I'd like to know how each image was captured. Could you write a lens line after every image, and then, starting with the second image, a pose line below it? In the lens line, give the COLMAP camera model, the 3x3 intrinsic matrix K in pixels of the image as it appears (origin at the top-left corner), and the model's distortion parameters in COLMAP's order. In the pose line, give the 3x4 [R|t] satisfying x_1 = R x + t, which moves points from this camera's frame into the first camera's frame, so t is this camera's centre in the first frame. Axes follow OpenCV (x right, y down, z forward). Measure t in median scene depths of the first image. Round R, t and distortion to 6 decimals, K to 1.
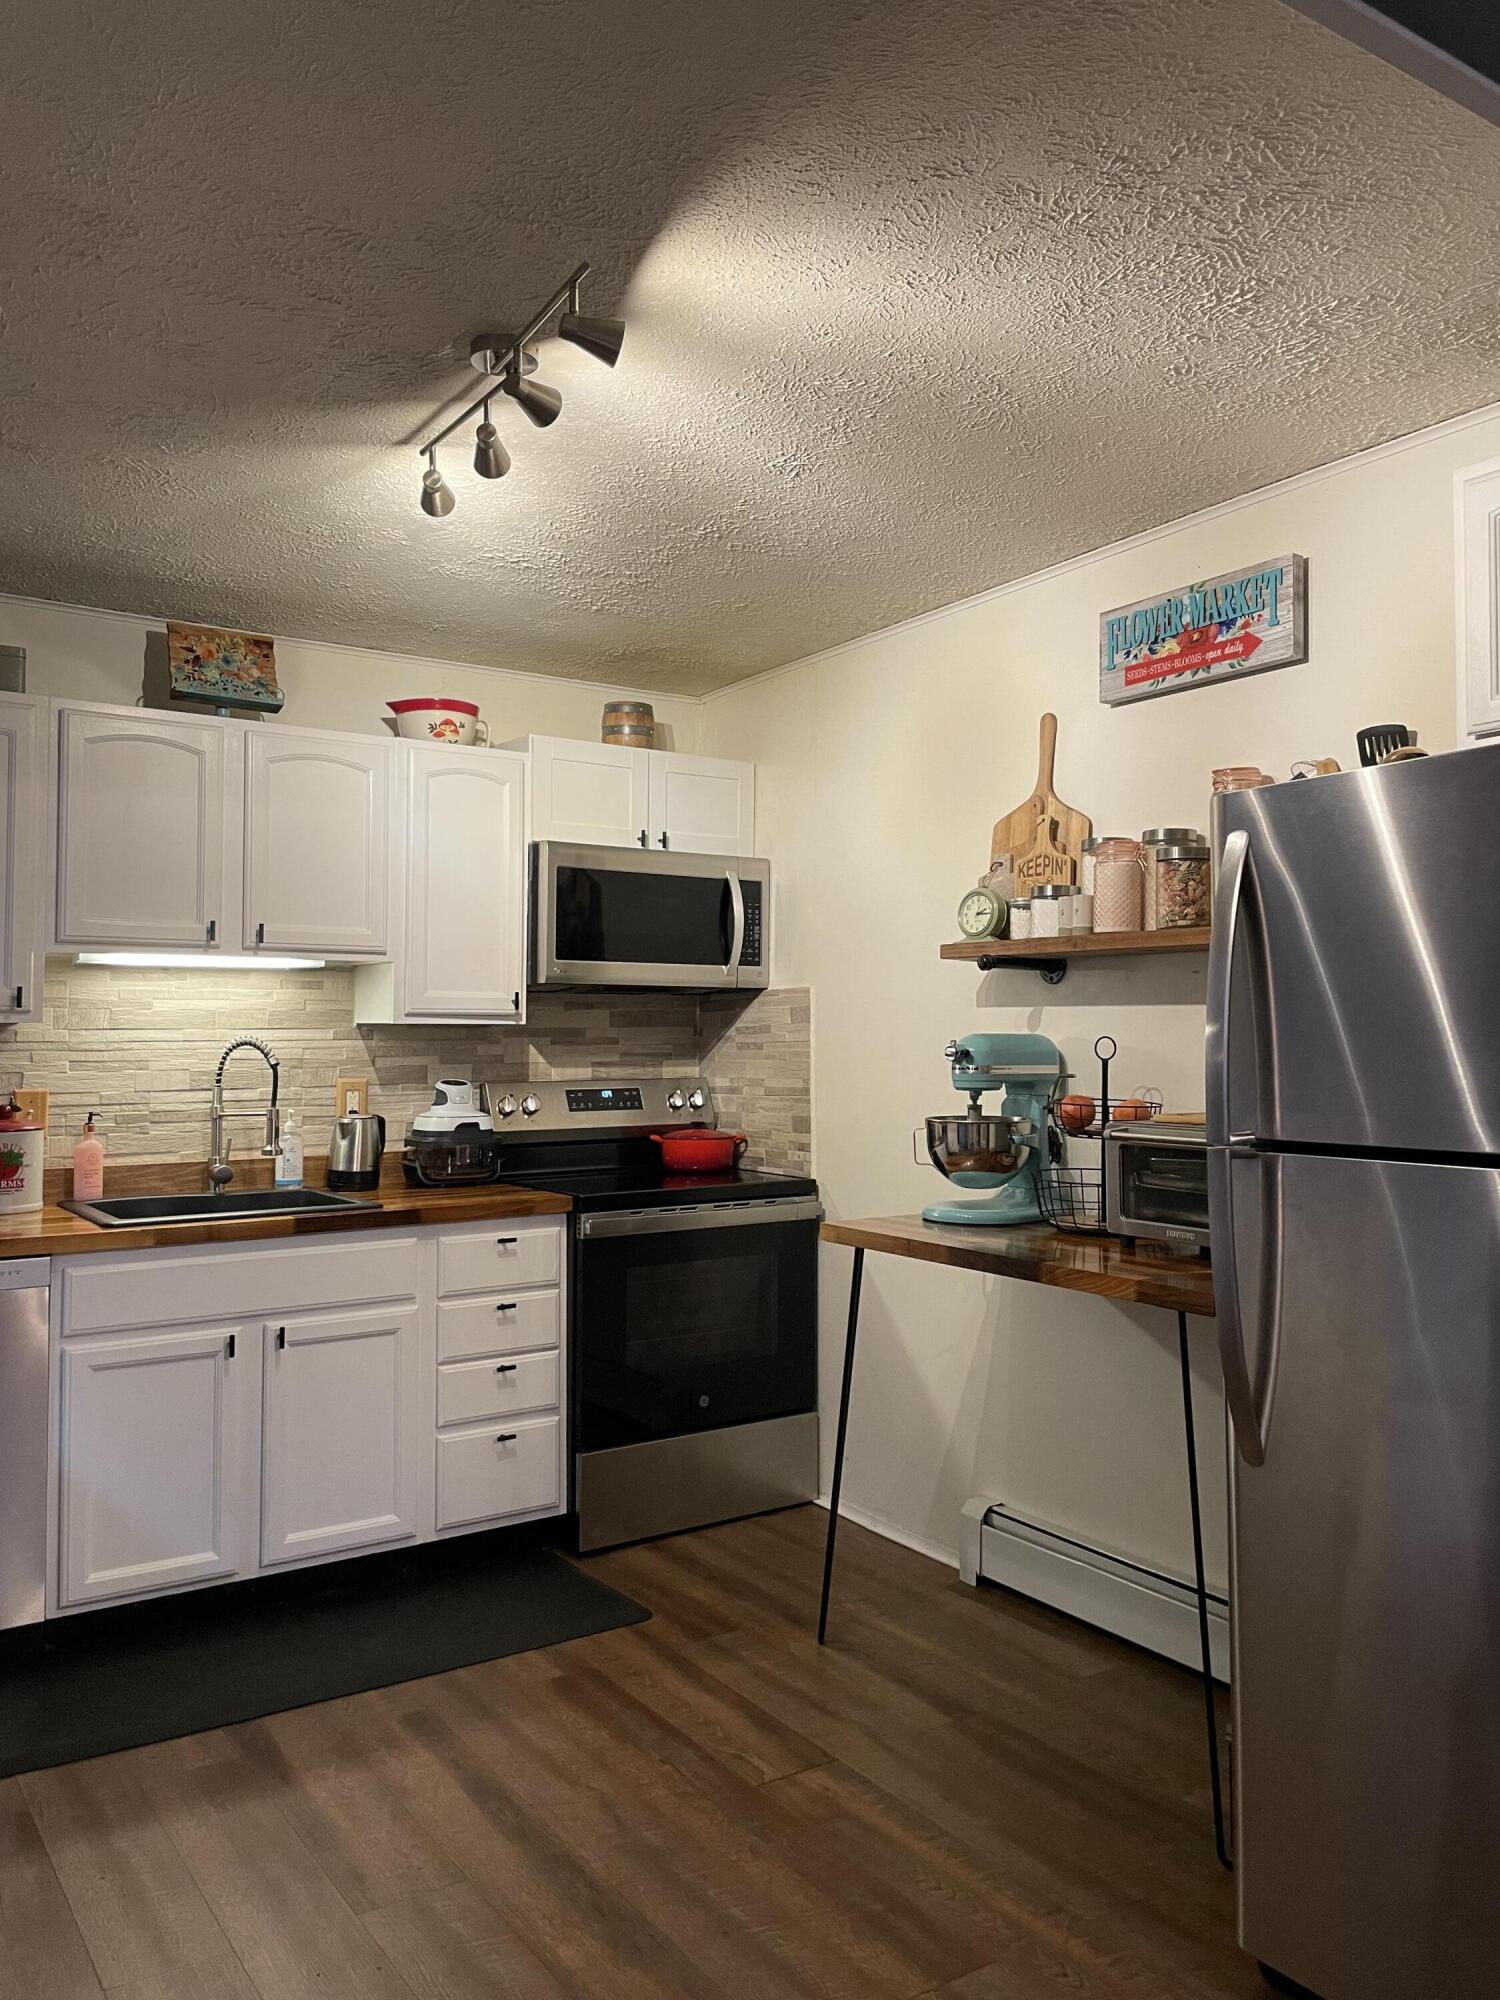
lens RADIAL K [[1581.3, 0, 800.0], [0, 1581.3, 986.8], [0, 0, 1]] dist [0.064413, -0.100273]
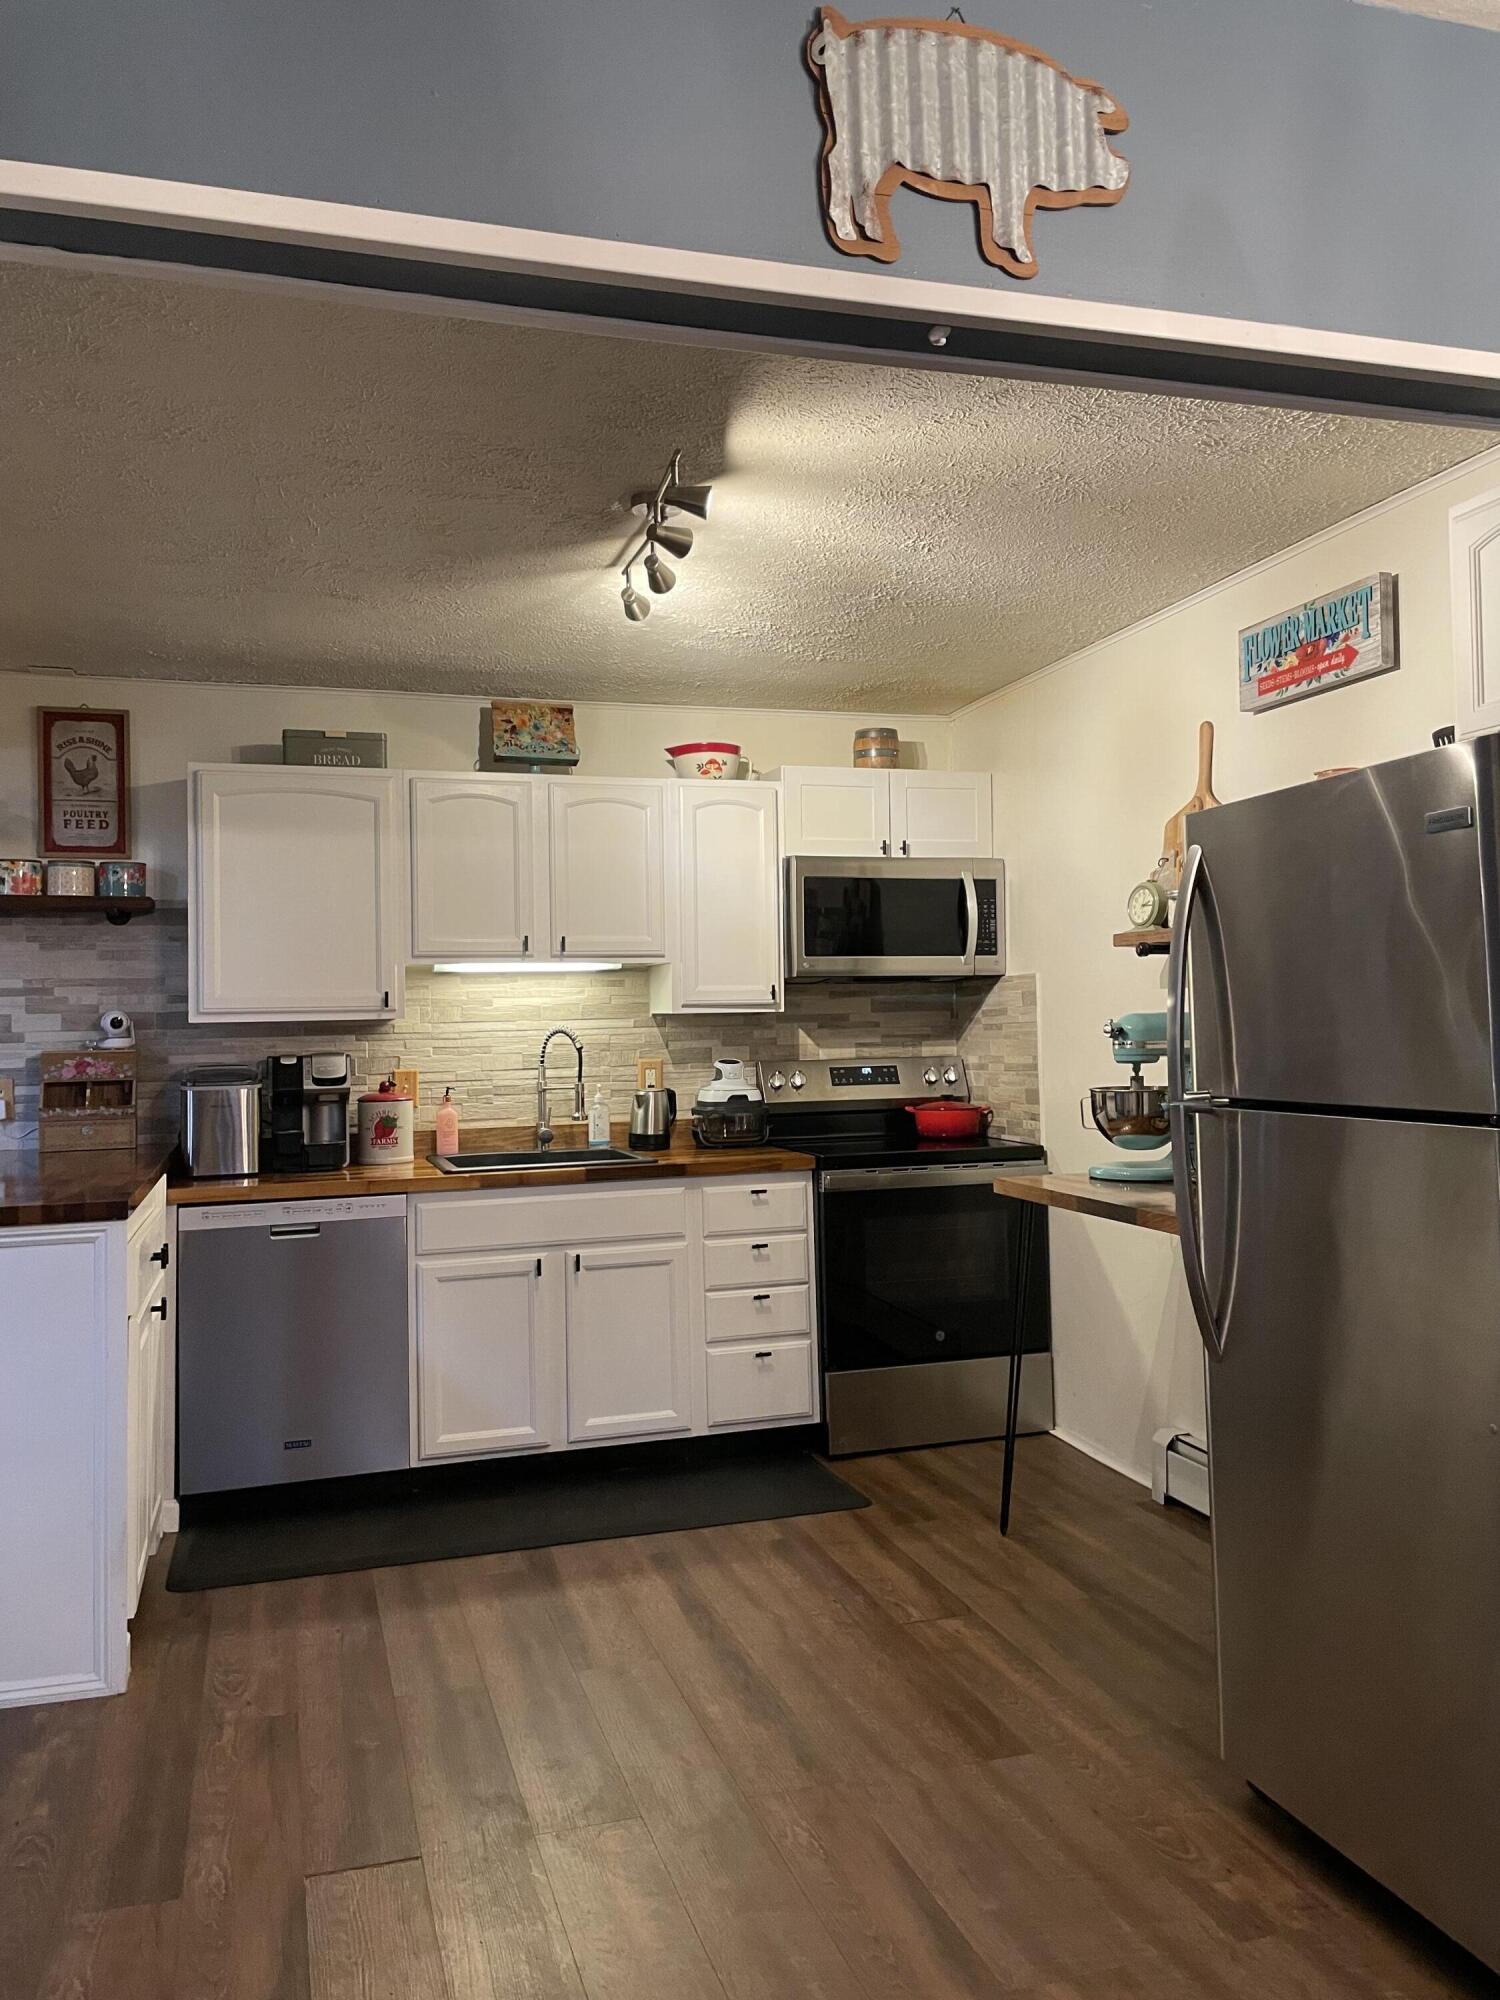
lens RADIAL K [[1581.3, 0, 756.6], [0, 1581.3, 986.9], [0, 0, 1]] dist [0.064413, -0.100273]
pose [[0.955277, -0.024649, -0.294685, 0.180256], [0.027848, 0.999590, 0.006662, -0.003869], [0.294400, -0.014570, 0.955571, -0.154991]]
